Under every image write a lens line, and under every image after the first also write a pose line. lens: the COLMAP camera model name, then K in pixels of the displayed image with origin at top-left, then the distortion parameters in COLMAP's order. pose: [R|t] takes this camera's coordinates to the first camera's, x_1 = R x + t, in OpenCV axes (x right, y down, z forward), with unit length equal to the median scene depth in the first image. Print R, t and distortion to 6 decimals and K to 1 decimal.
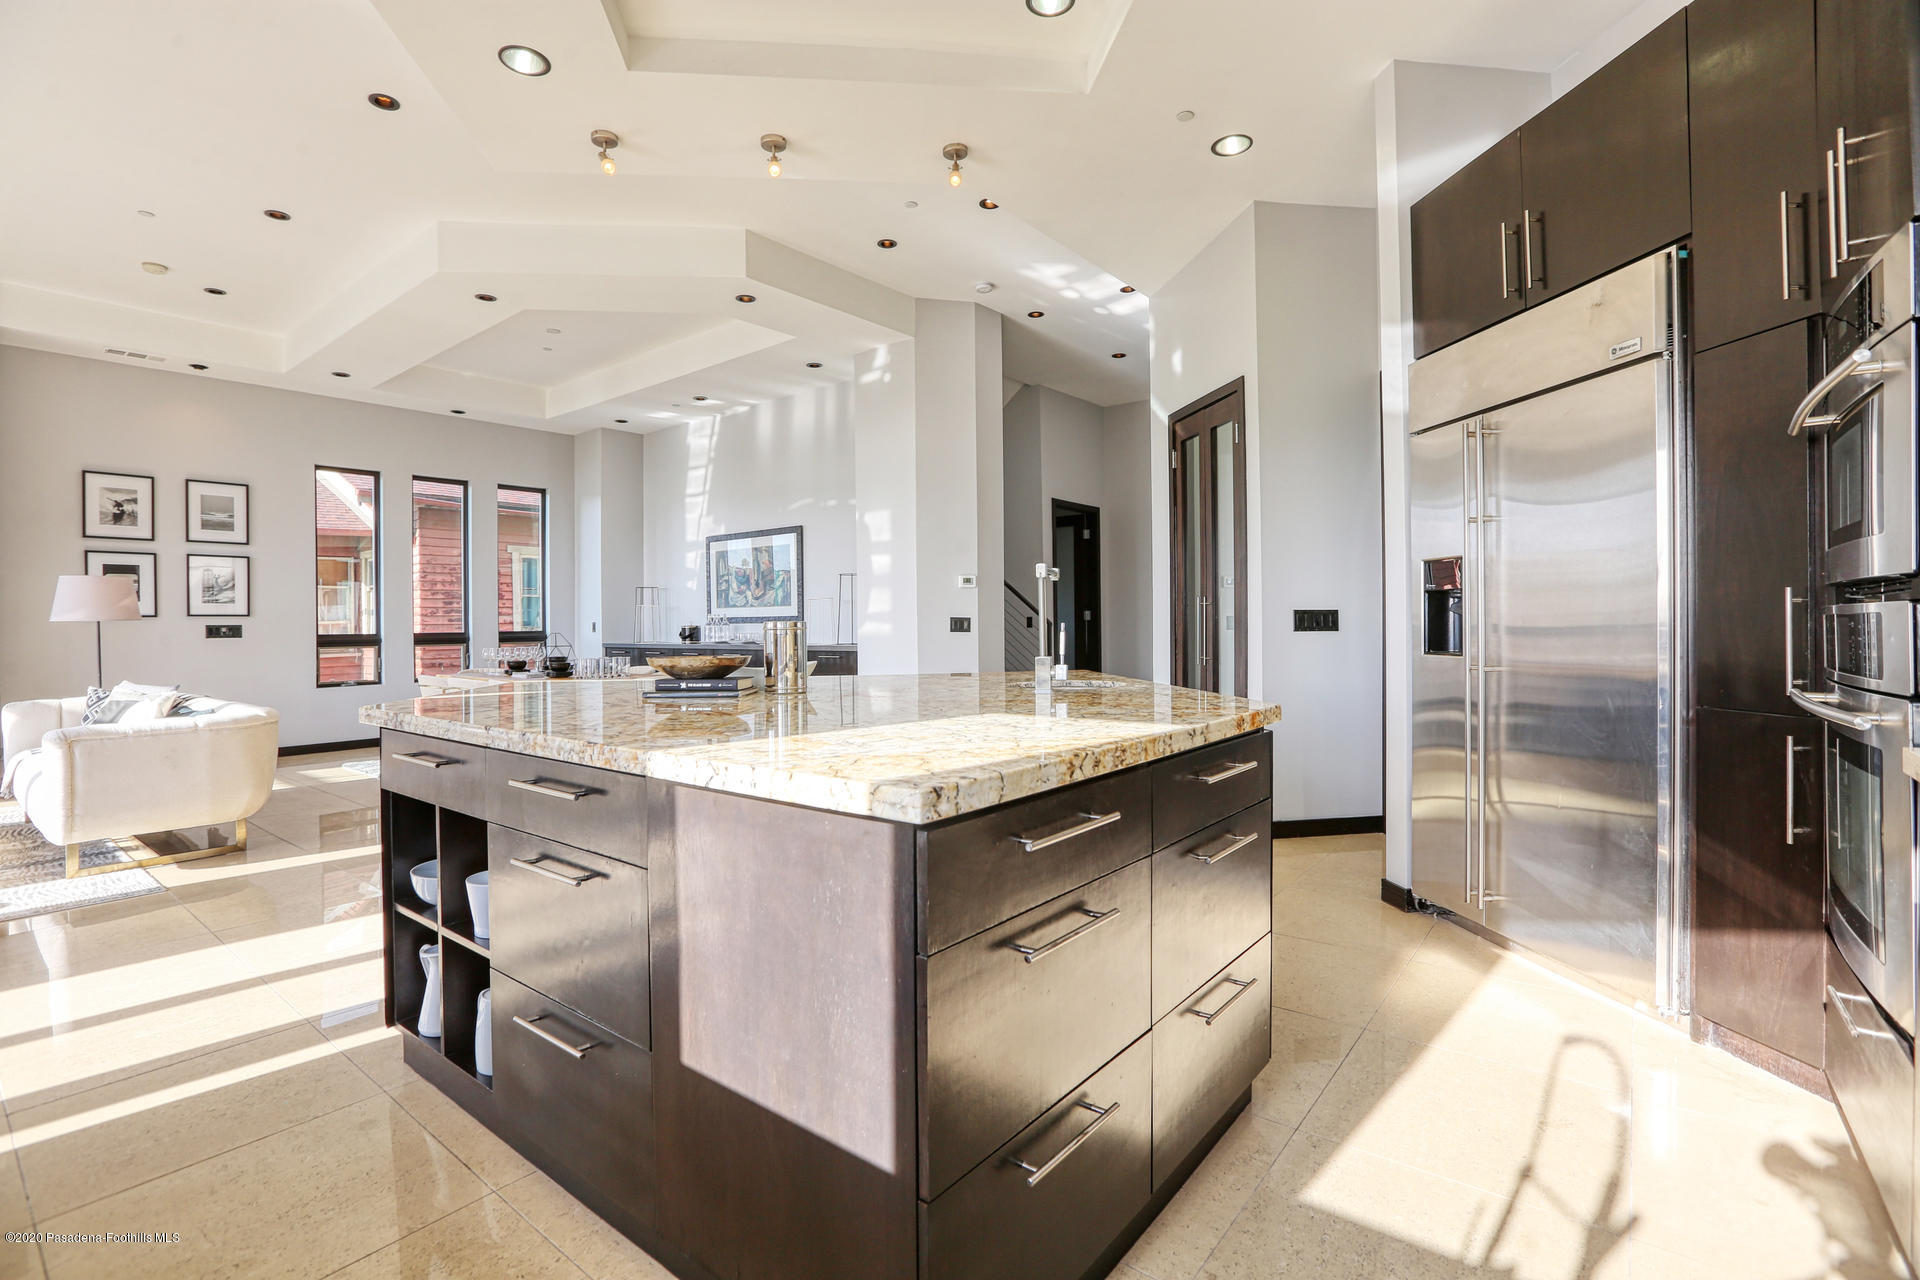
lens RADIAL K [[883.0, 0, 968.8], [0, 883.0, 622.5], [0, 0, 1]] dist [-0.043501, 0.015523]
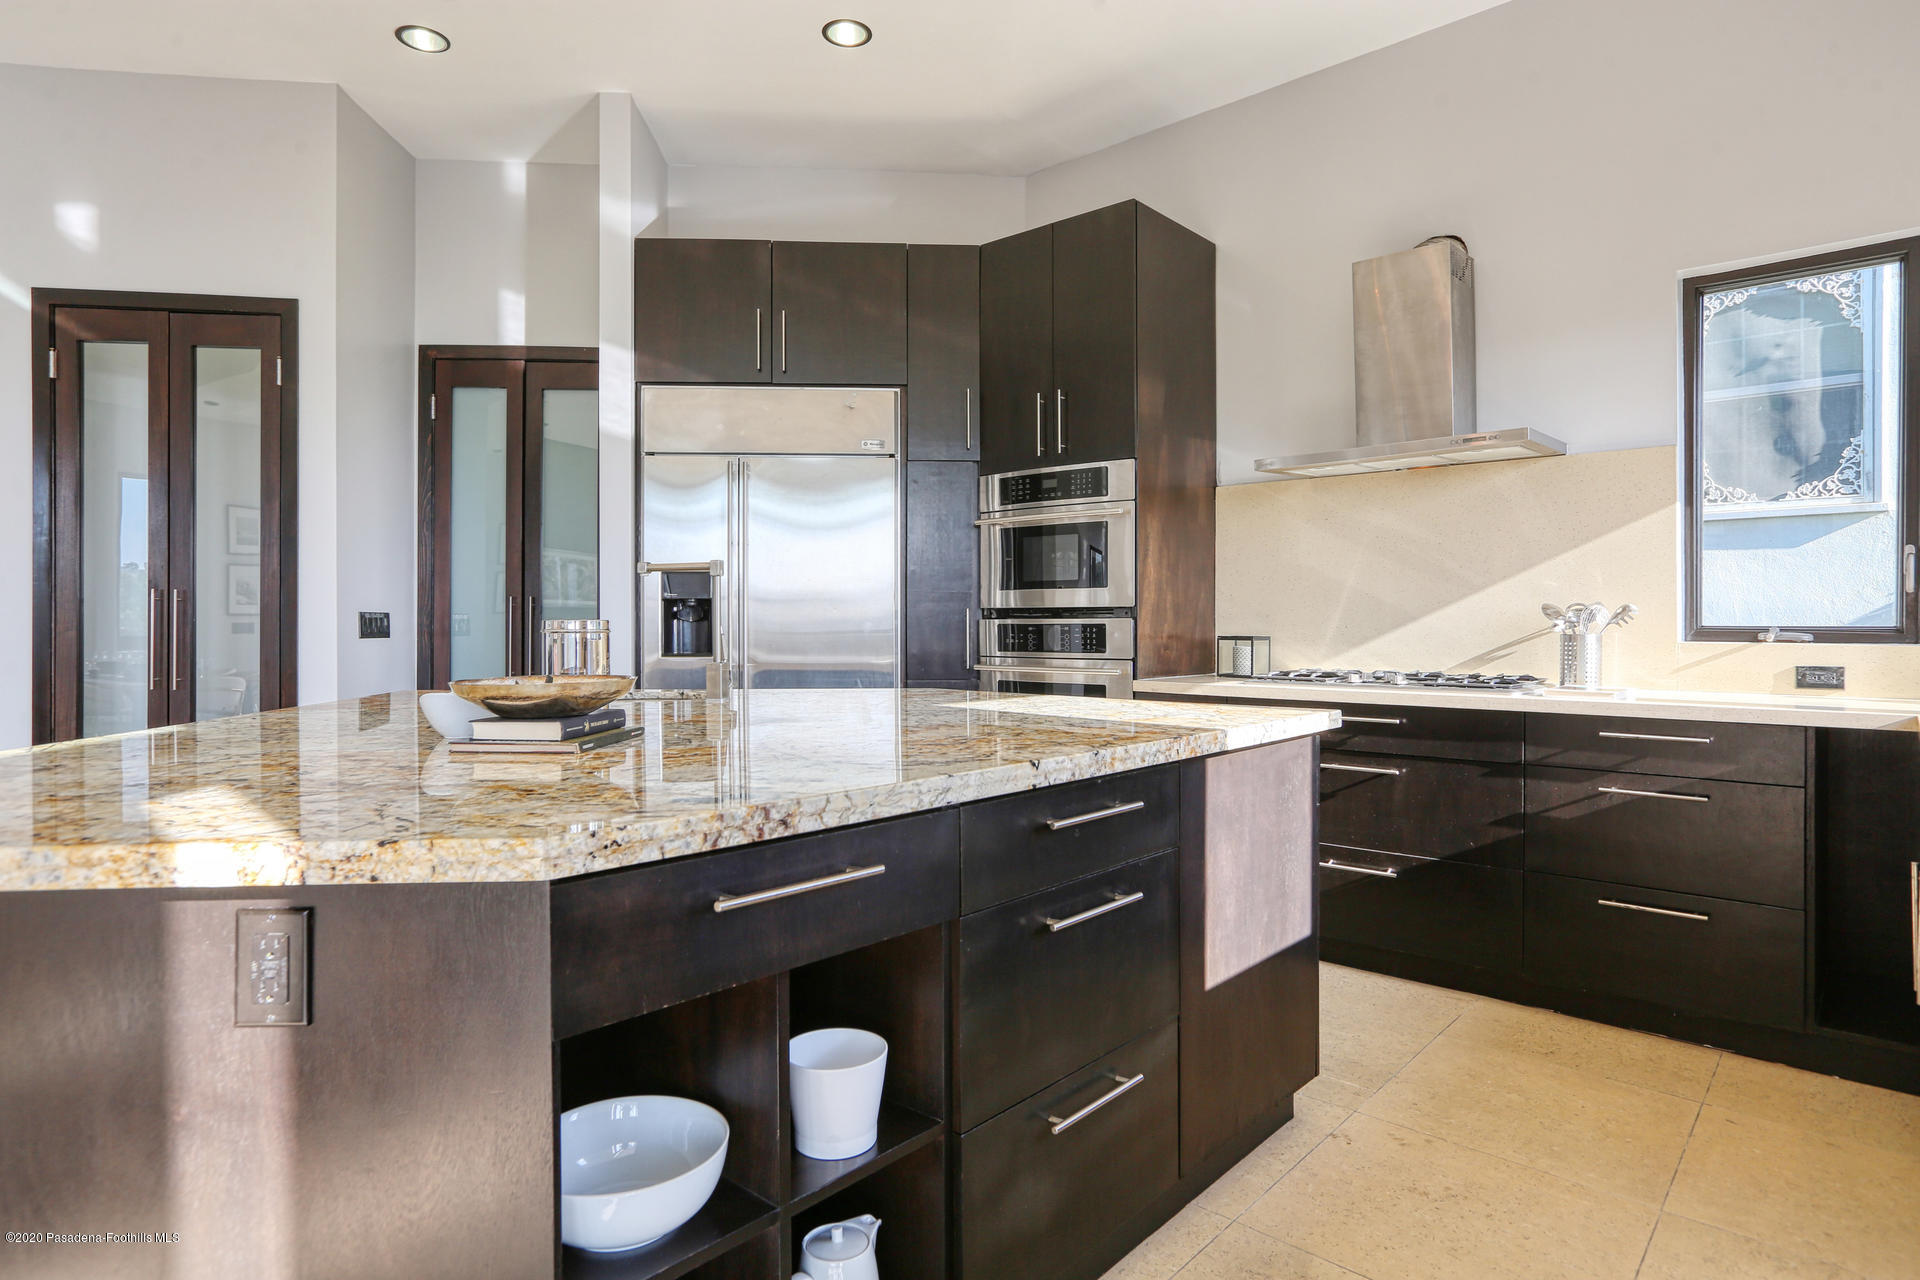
lens RADIAL K [[1046.3, 0, 965.7], [0, 1046.3, 624.5], [0, 0, 1]] dist [-0.050940, -0.000247]
pose [[0.062034, 0.007350, 0.998047, -0.787110], [0.000316, 0.999973, -0.007384, 0.006885], [-0.998074, 0.000774, 0.062030, 0.554866]]
